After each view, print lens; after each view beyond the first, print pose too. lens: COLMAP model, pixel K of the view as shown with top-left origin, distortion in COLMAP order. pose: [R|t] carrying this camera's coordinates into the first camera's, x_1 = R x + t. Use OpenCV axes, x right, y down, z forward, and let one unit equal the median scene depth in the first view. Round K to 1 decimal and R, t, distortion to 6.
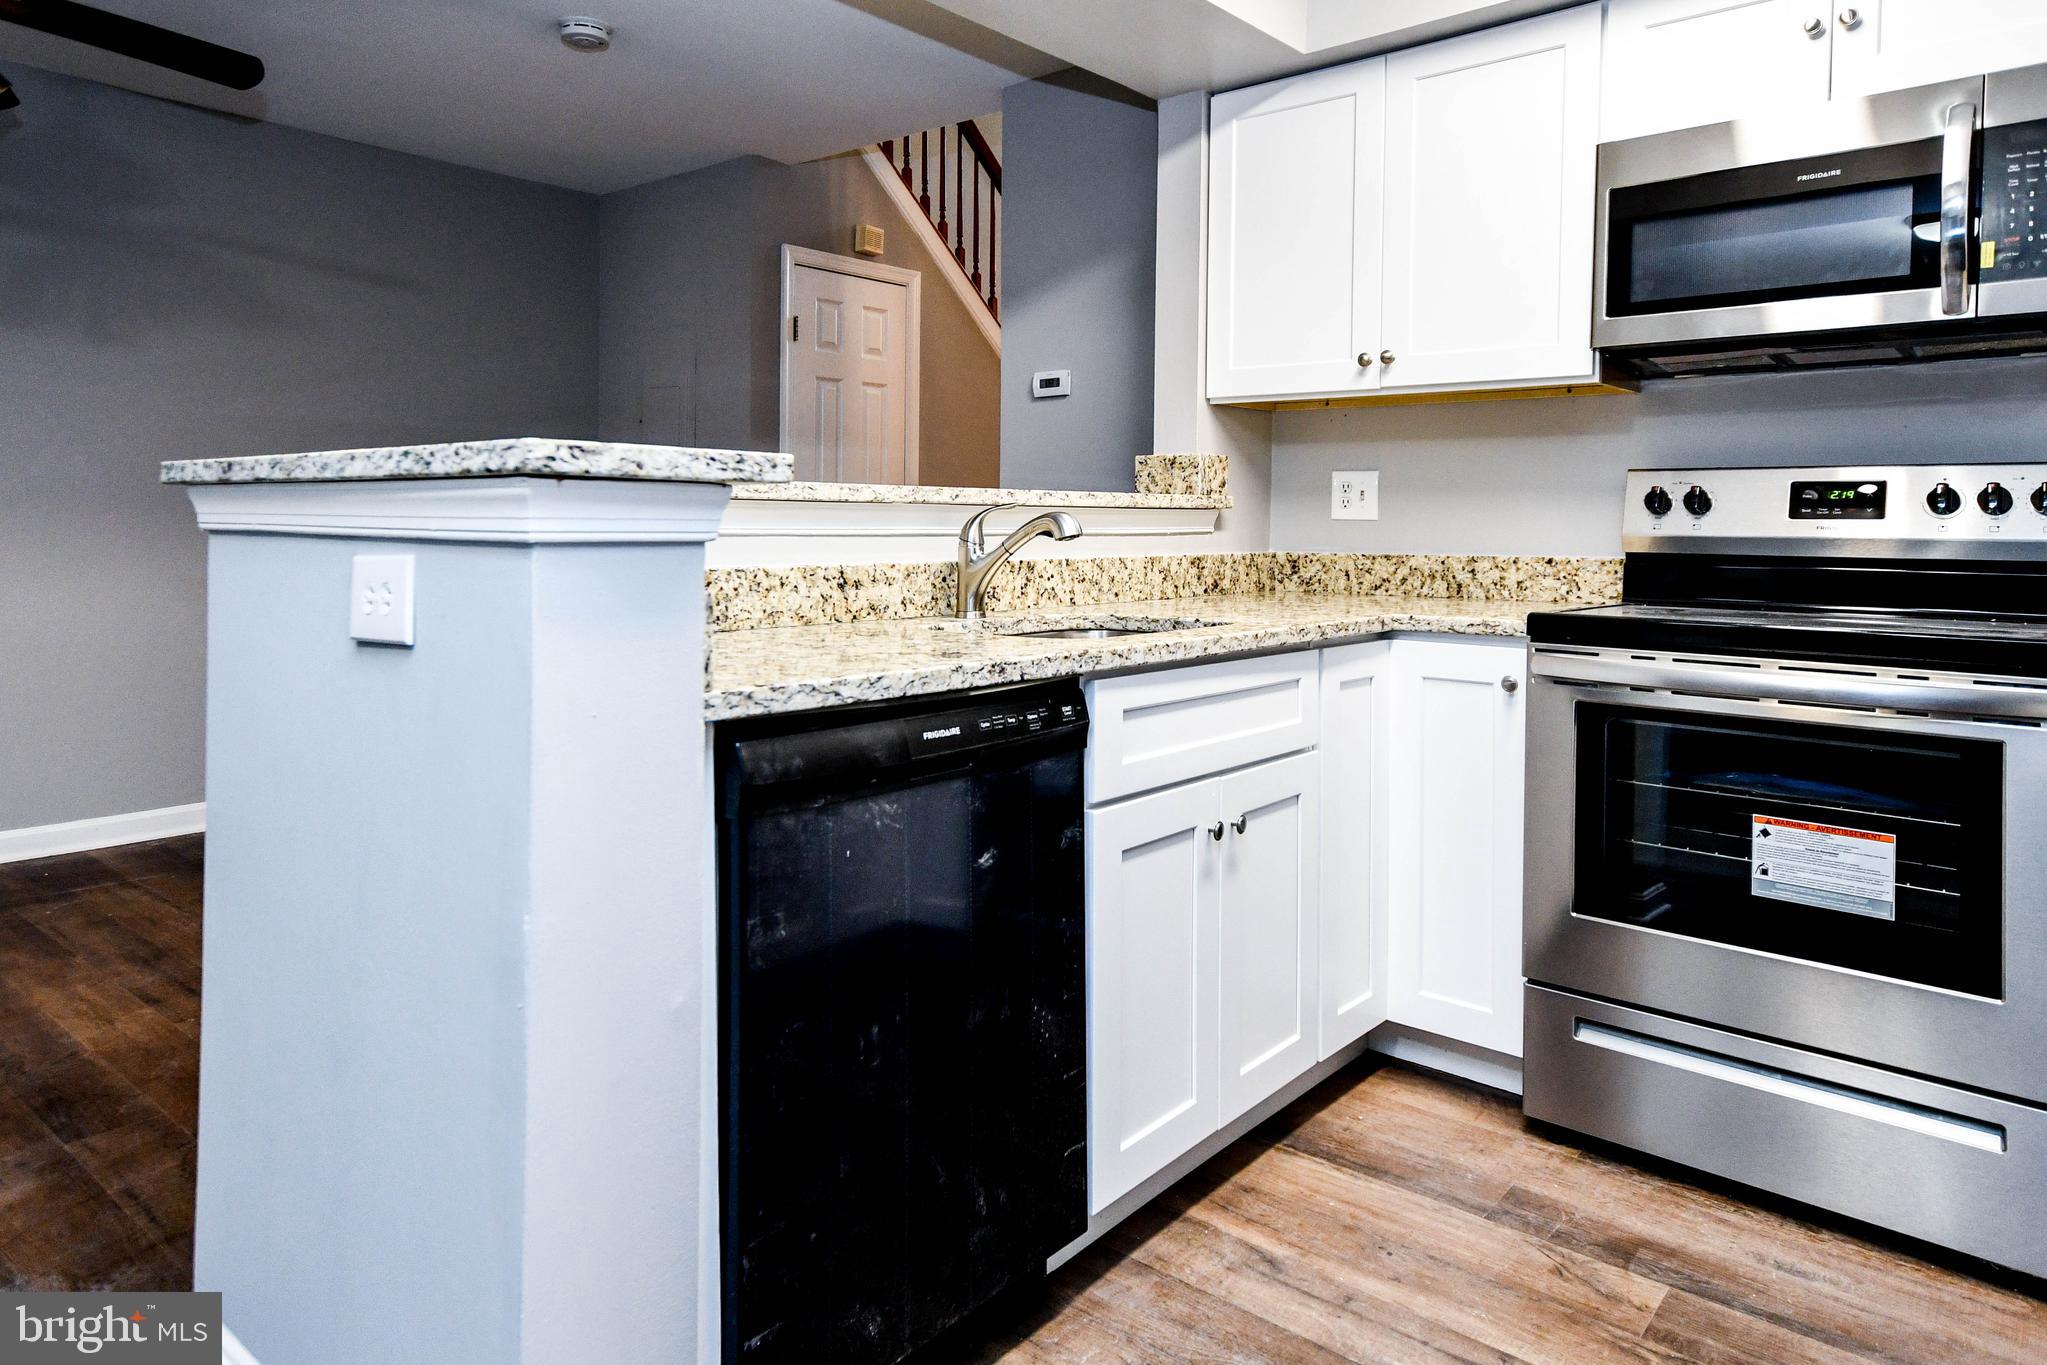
lens RADIAL K [[1277.0, 0, 1017.4], [0, 1277.0, 530.8], [0, 0, 1]] dist [0.017449, 0.011049]
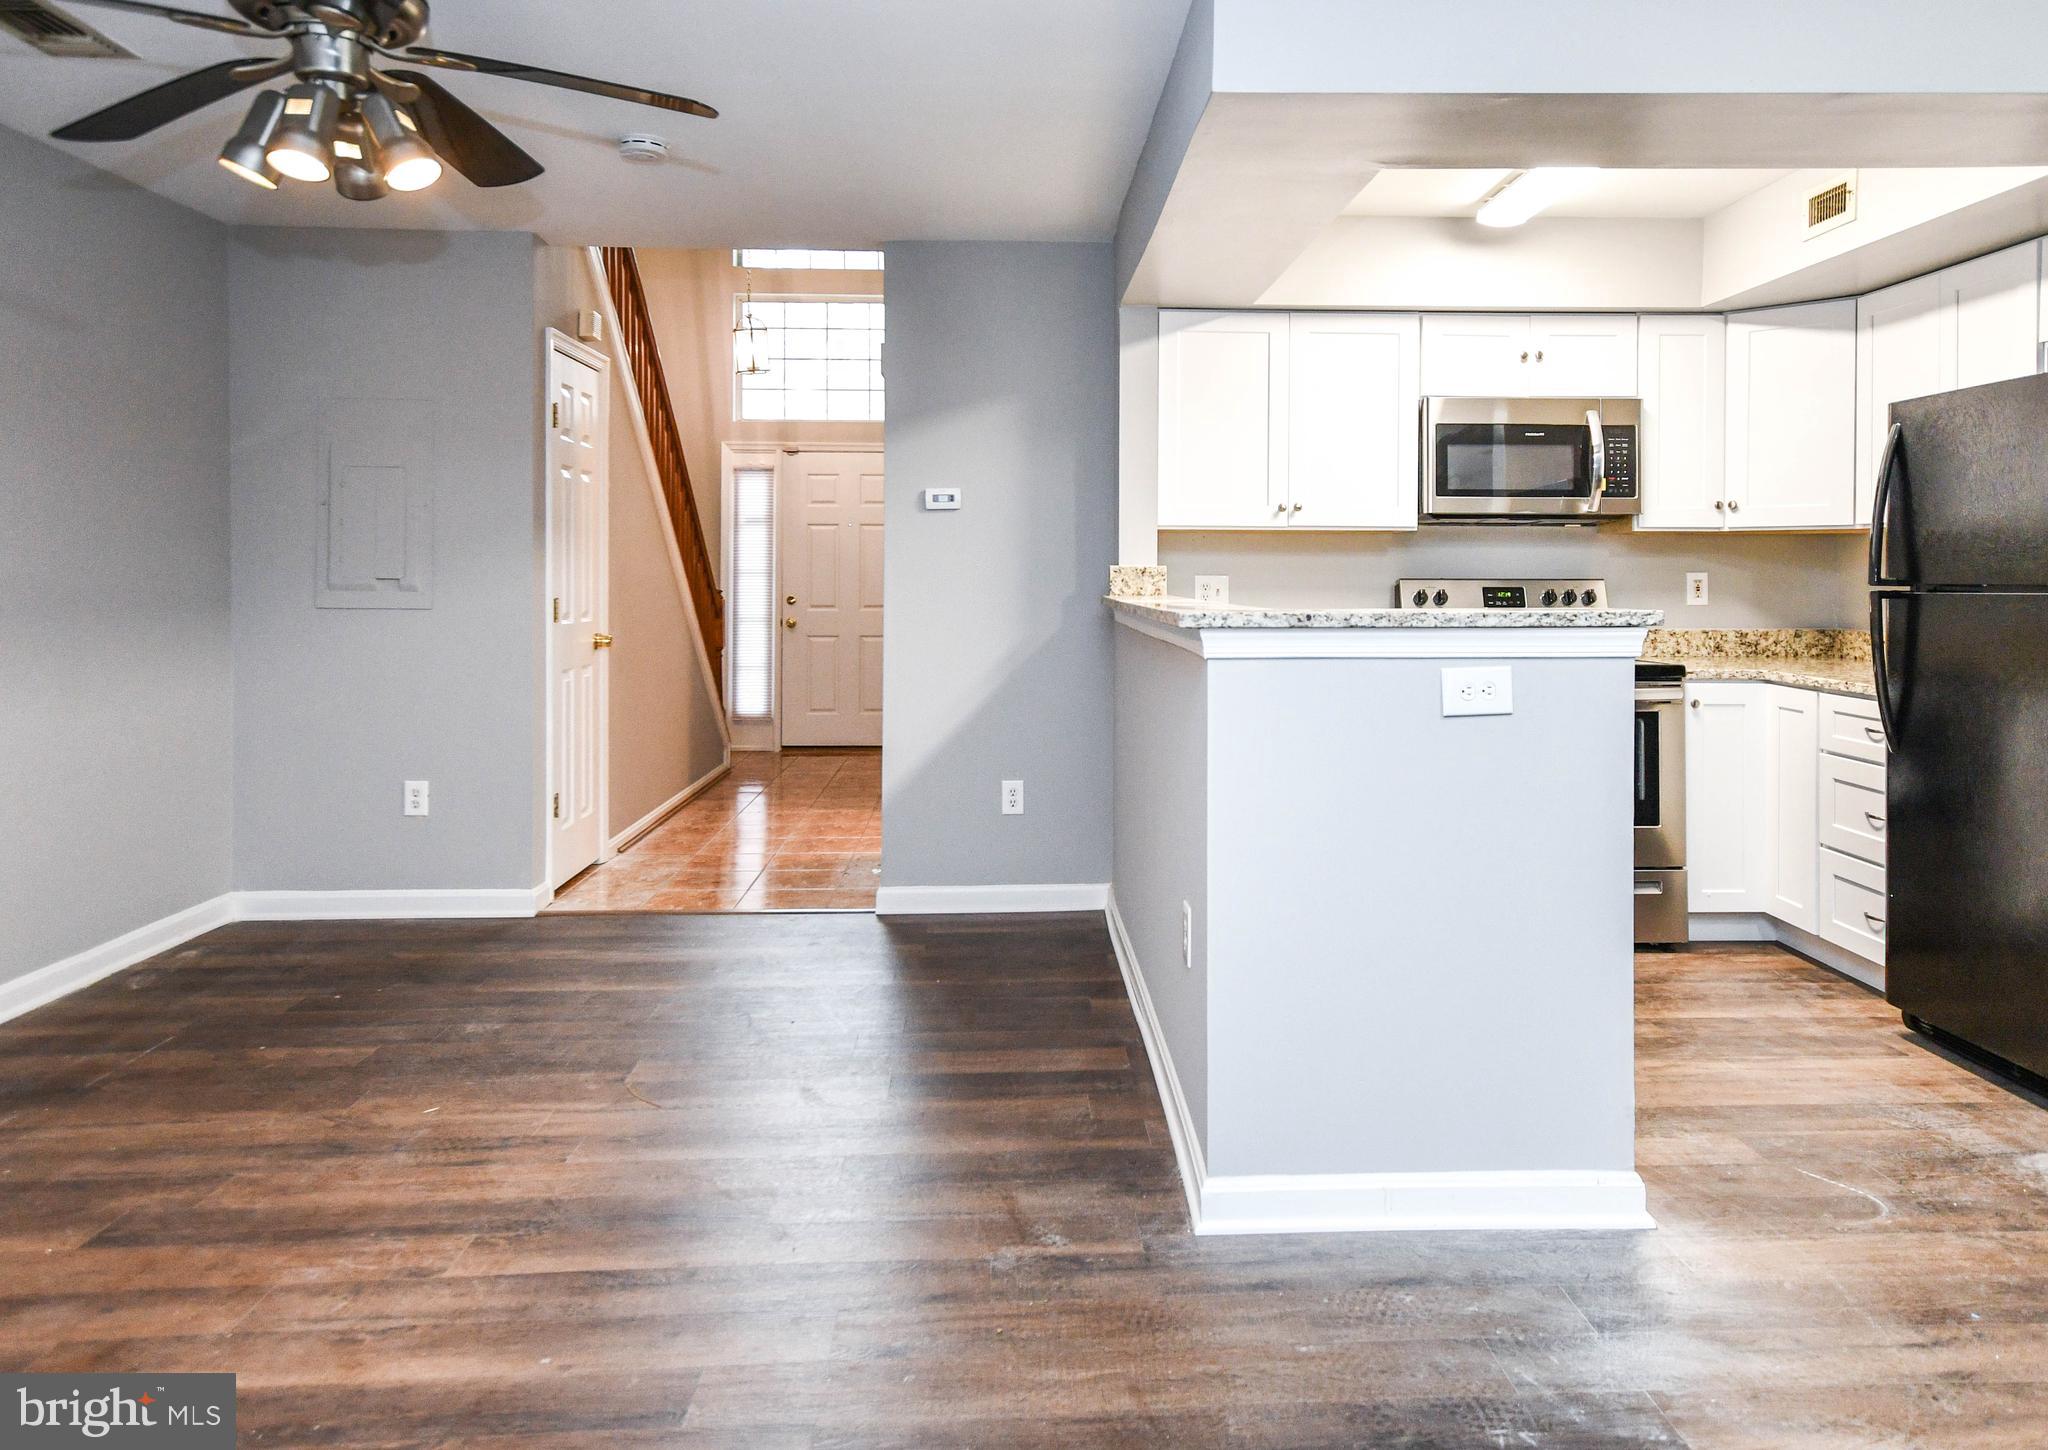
lens RADIAL K [[1362.7, 0, 1063.0], [0, 1362.7, 581.5], [0, 0, 1]] dist [0.017934, 0.011384]
pose [[0.728283, -0.012778, 0.685158, -1.249204], [0.013874, 0.999896, 0.003901, -0.065673], [-0.685136, 0.006664, 0.728384, -0.015718]]
